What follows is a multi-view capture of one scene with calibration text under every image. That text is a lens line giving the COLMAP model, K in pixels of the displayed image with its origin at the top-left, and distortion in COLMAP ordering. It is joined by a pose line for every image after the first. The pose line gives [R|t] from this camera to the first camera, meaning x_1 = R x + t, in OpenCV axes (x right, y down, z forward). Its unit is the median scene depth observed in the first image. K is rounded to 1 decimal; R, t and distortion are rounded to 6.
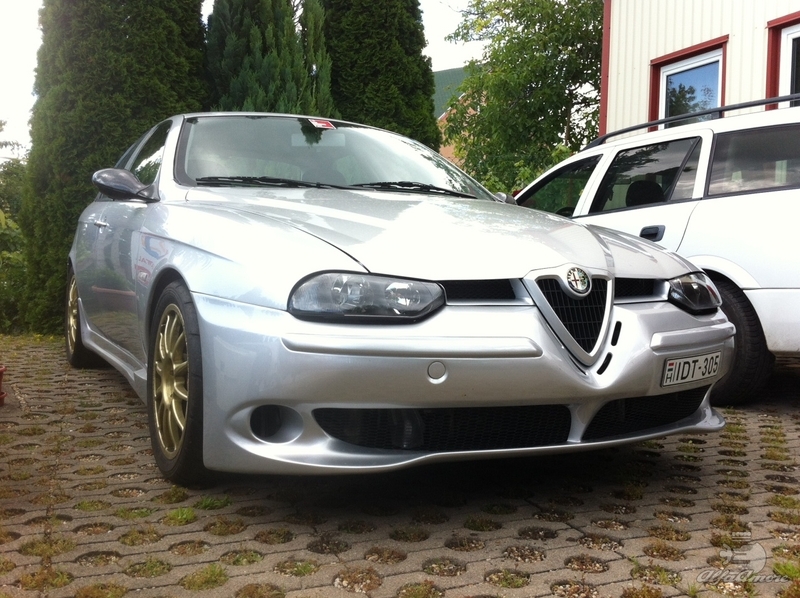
lens RADIAL K [[682.6, 0, 404.0], [0, 682.6, 302.3], [0, 0, 1]] dist [0.037766, -0.095319]
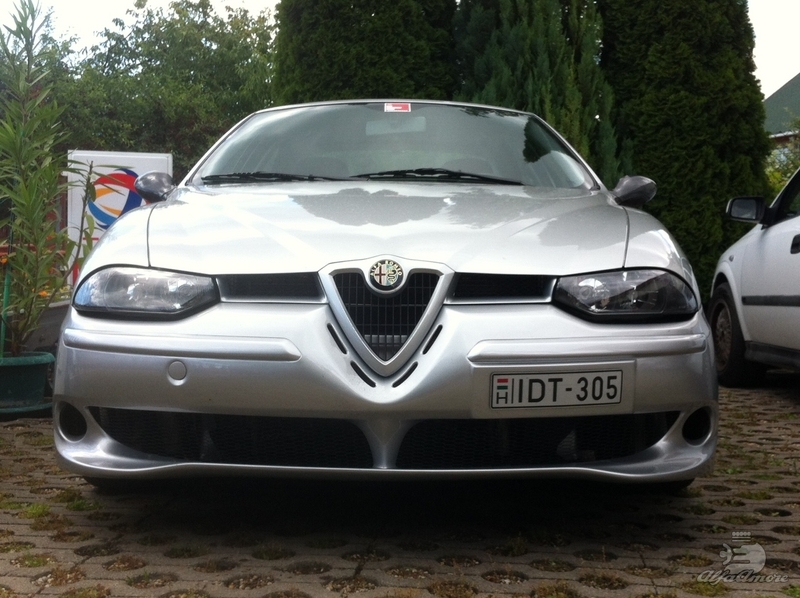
lens RADIAL K [[858.1, 0, 399.9], [0, 858.1, 299.1], [0, 0, 1]] dist [0.024886, 0.000000]
pose [[0.916353, 0.004661, -0.400343, 0.425099], [-0.018678, 0.999341, -0.031118, 0.018530], [0.399934, 0.035993, 0.915837, 0.027046]]
